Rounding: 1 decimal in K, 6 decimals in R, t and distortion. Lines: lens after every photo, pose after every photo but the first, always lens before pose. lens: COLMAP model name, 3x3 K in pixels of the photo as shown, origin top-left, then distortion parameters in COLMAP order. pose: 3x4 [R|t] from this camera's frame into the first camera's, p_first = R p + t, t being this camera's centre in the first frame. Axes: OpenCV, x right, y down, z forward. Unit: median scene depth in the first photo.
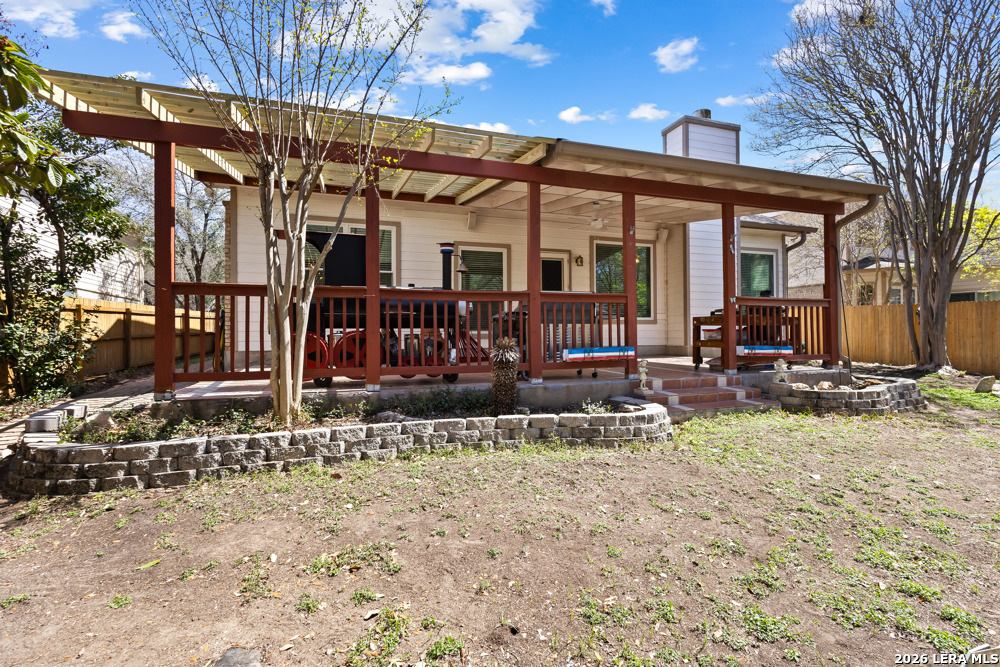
lens RADIAL K [[459.8, 0, 497.6], [0, 459.8, 332.8], [0, 0, 1]] dist [0.005015, 0.000233]
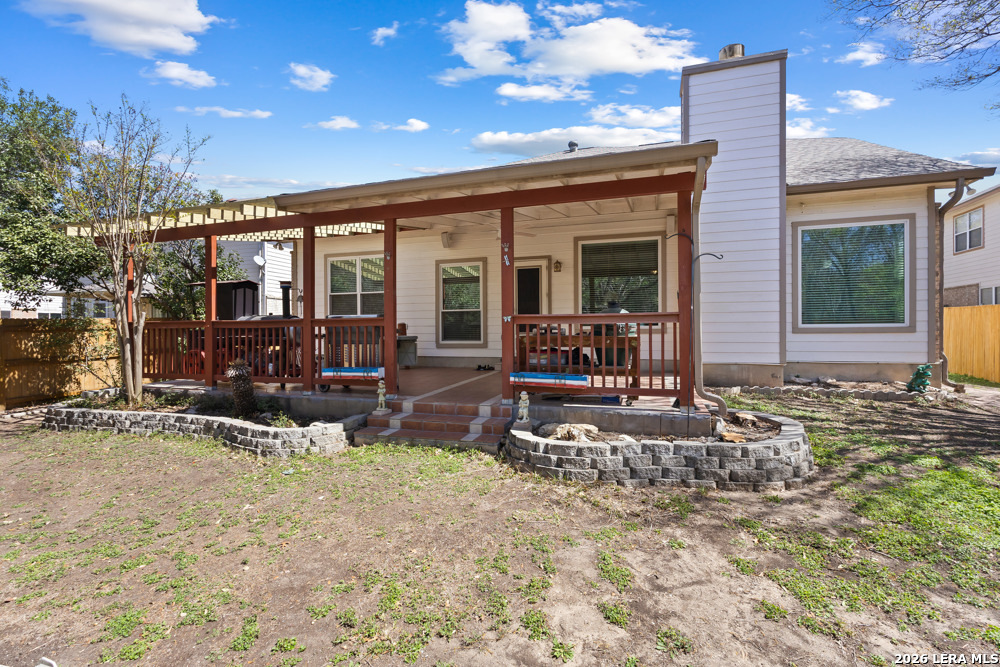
lens RADIAL K [[459.8, 0, 497.0], [0, 459.8, 331.9], [0, 0, 1]] dist [0.005015, 0.000233]
pose [[0.793061, 0.005190, -0.609120, 0.658060], [0.002940, 0.999919, 0.012349, -0.037005], [0.609135, -0.011584, 0.792982, 0.193075]]
